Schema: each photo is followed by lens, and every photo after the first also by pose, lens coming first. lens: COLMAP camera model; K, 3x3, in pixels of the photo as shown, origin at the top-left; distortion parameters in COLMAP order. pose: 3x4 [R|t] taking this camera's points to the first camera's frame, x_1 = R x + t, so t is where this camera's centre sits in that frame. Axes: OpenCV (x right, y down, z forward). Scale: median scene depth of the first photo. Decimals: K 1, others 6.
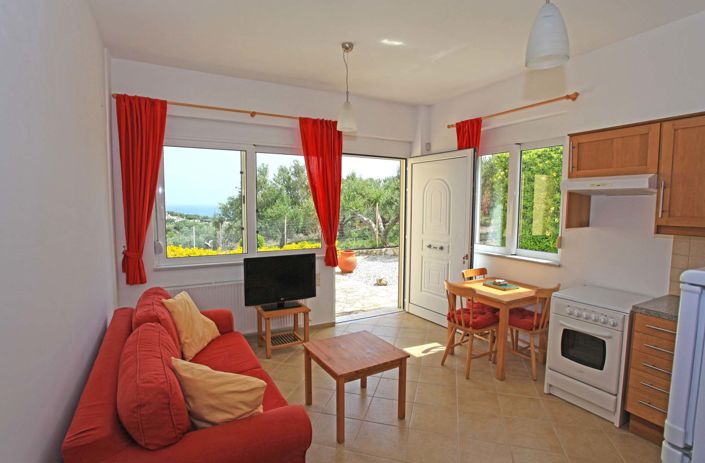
lens RADIAL K [[344.8, 0, 368.3], [0, 344.8, 229.9], [0, 0, 1]] dist [-0.002592, -0.000281]
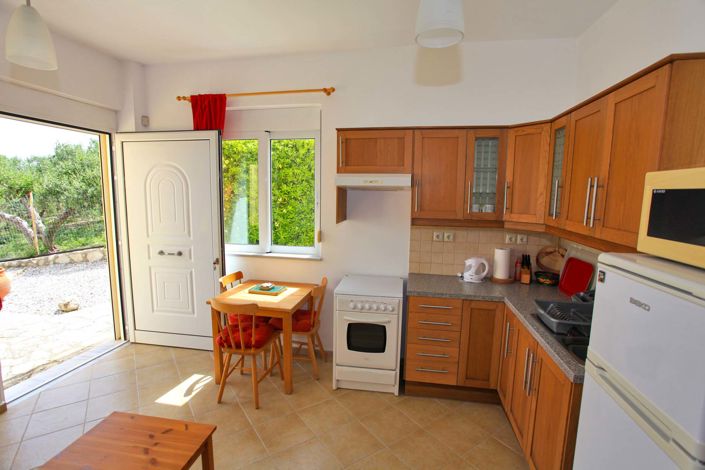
lens RADIAL K [[340.0, 0, 352.5], [0, 340.0, 235.0], [0, 0, 1]] dist [-0.069277, 0.028748]
pose [[0.675080, -0.091732, 0.732019, -0.088900], [0.051169, 0.995672, 0.077583, -0.033496], [-0.735968, -0.014918, 0.676852, 0.221950]]
